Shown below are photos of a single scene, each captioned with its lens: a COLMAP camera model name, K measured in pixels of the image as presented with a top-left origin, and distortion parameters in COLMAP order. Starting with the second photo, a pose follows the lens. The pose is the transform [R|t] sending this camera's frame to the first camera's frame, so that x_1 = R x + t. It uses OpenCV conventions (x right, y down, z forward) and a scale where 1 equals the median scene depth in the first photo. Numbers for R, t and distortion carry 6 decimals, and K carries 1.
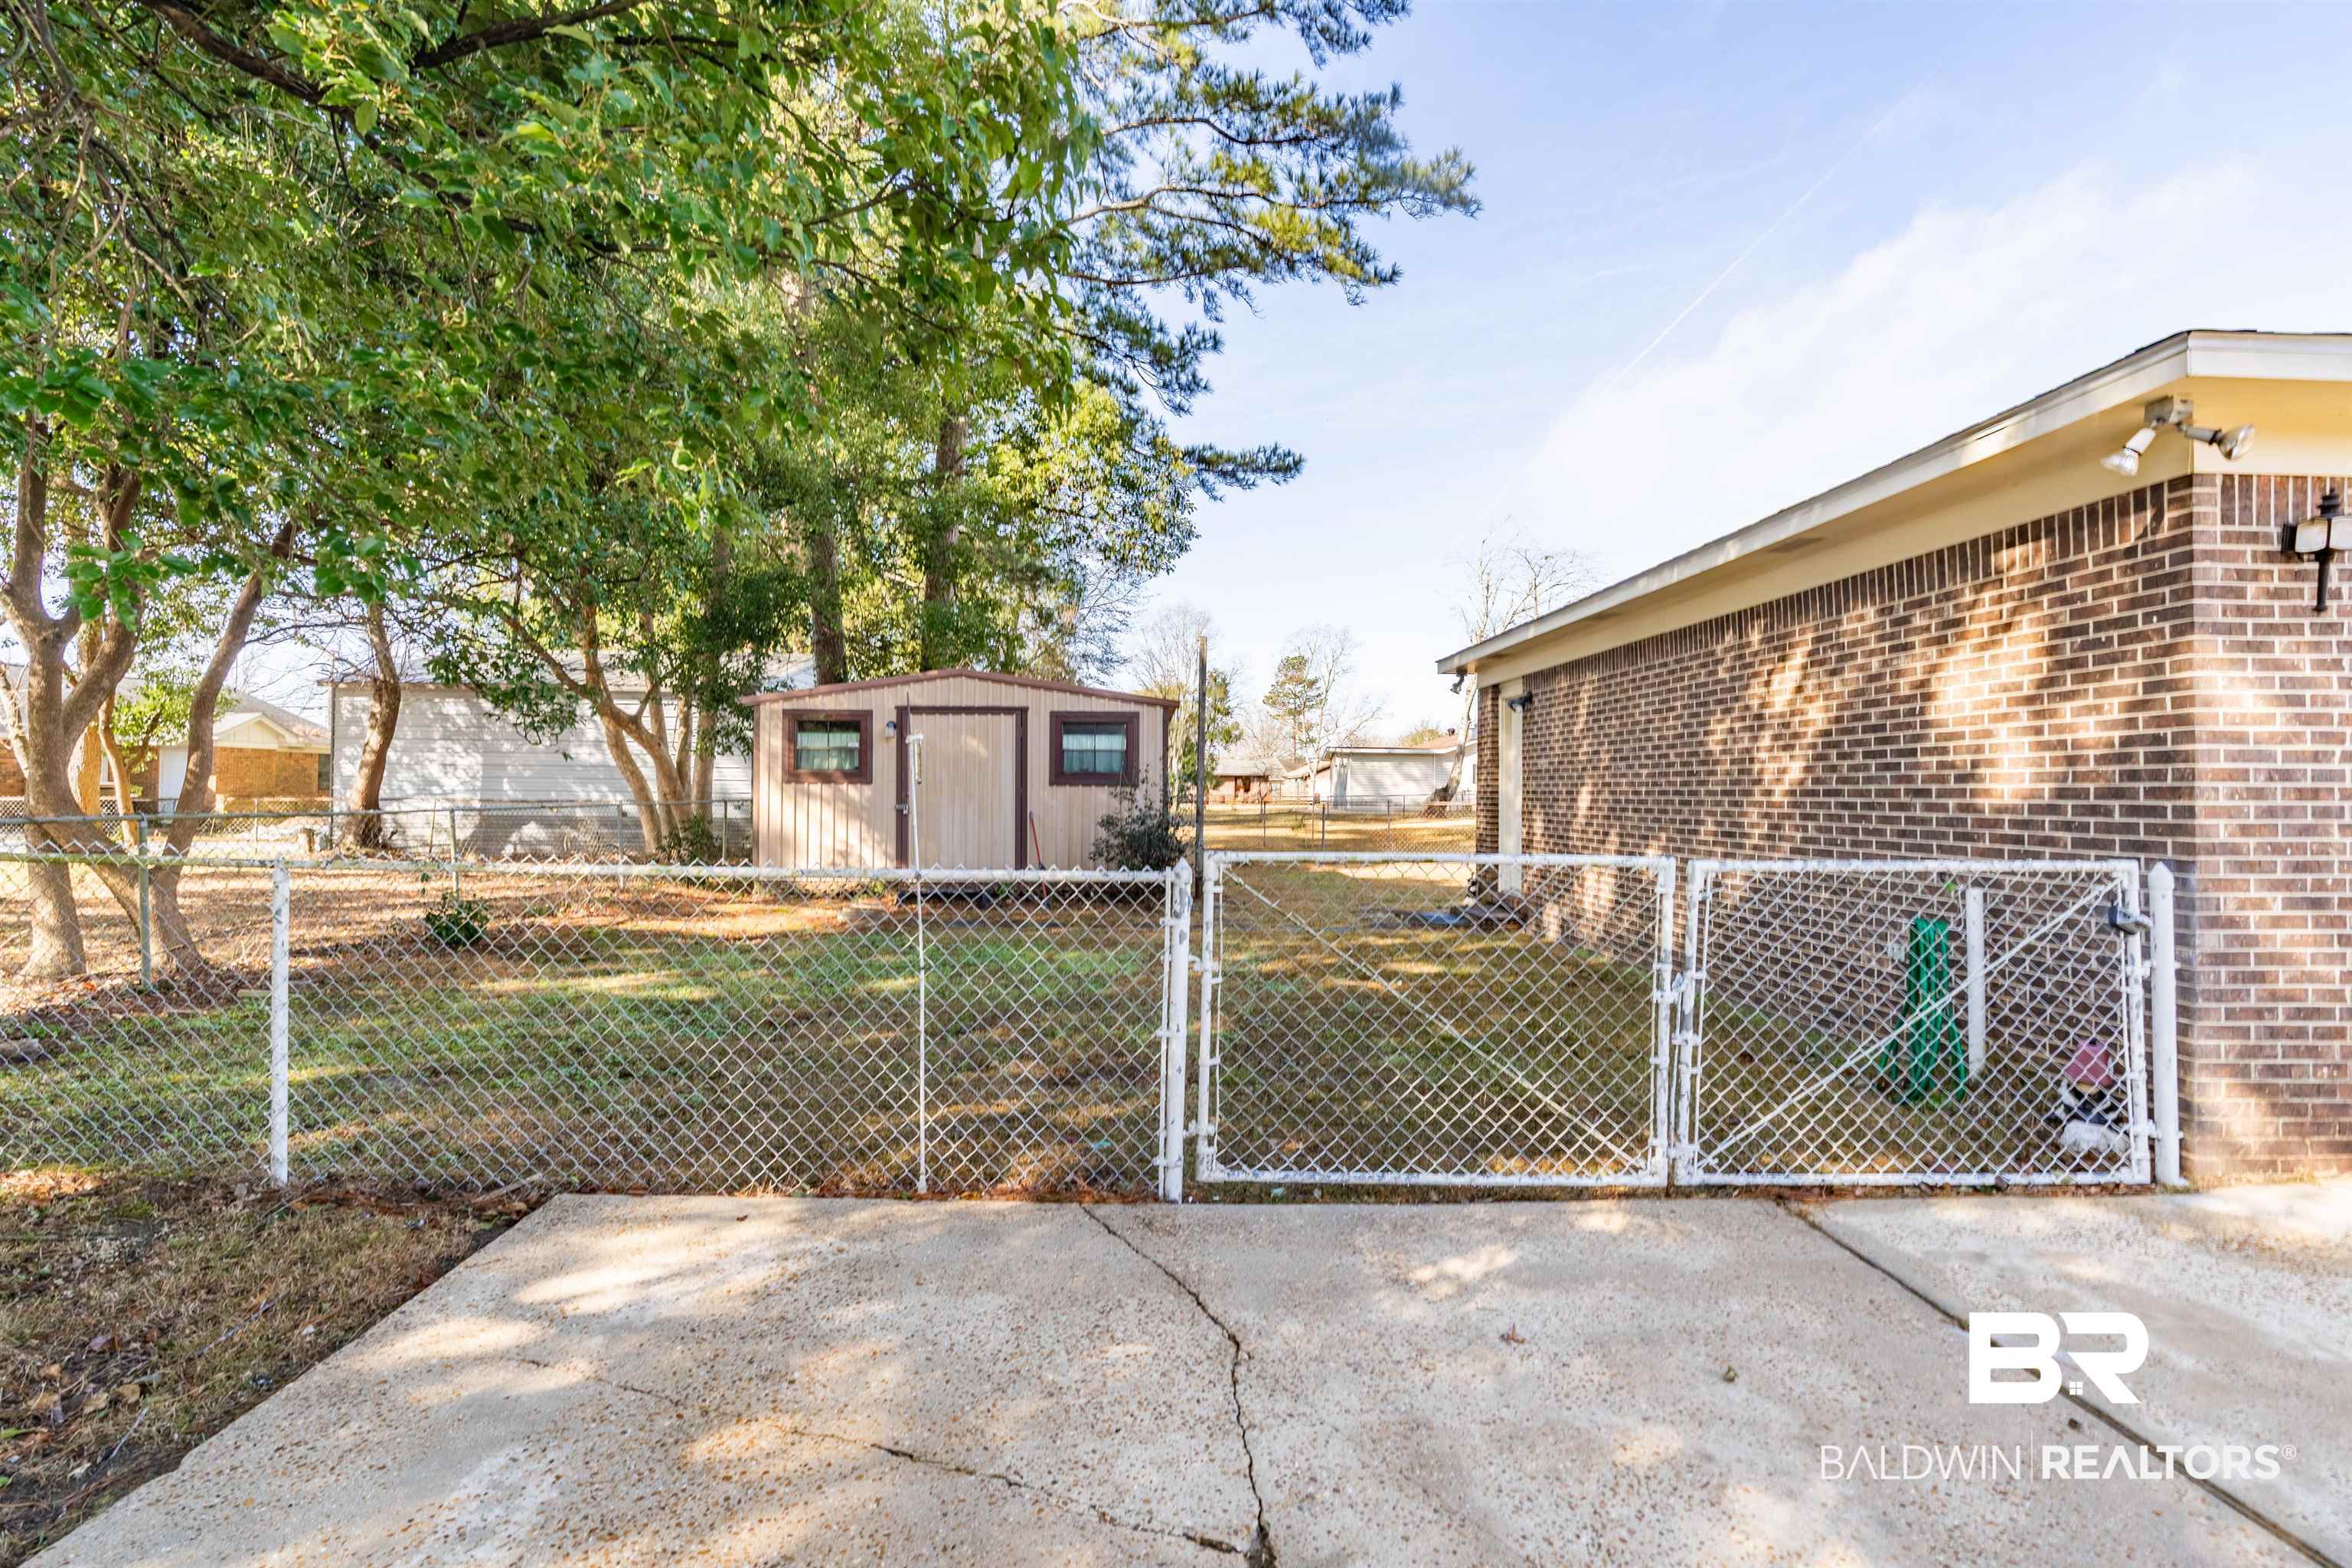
lens RADIAL K [[1116.7, 0, 1168.6], [0, 1116.7, 778.5], [0, 0, 1]] dist [-0.001065, 0.001270]
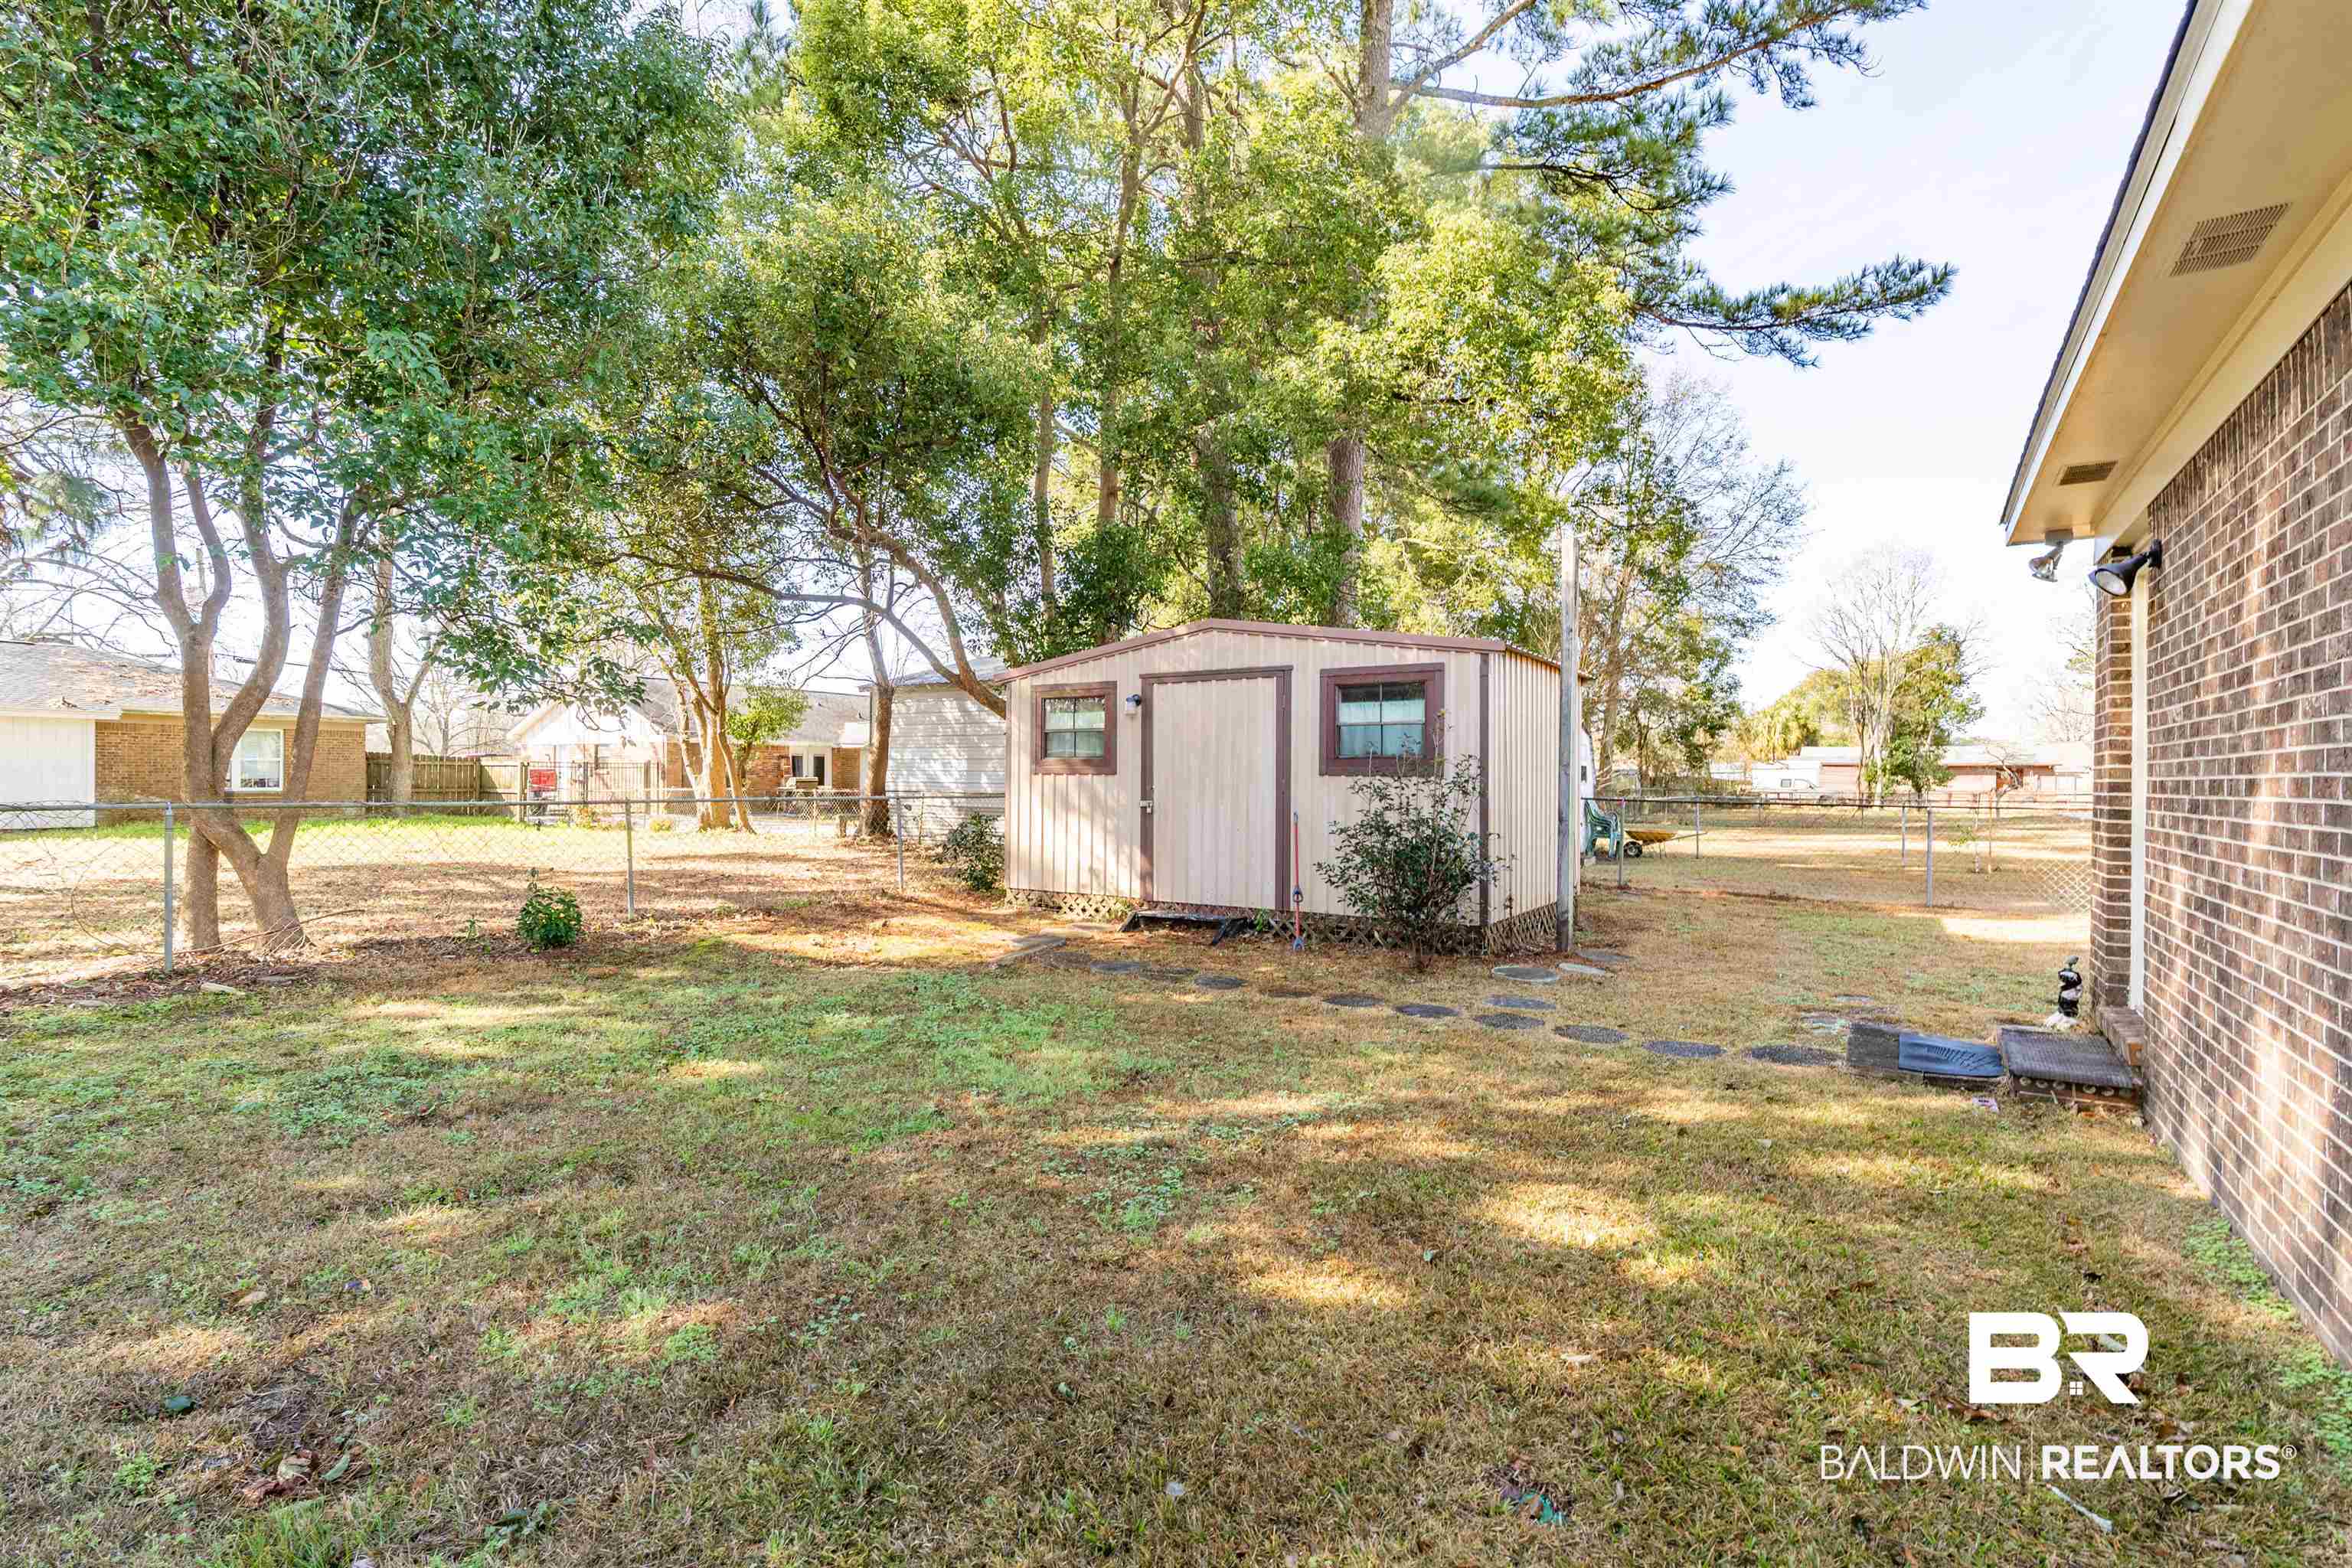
lens RADIAL K [[1116.7, 0, 1163.0], [0, 1116.7, 787.2], [0, 0, 1]] dist [-0.001065, 0.001270]
pose [[0.811203, -0.002998, -0.584757, 0.231663], [0.008112, 0.999948, 0.006126, 0.009176], [0.584708, -0.009713, 0.811186, 0.377245]]
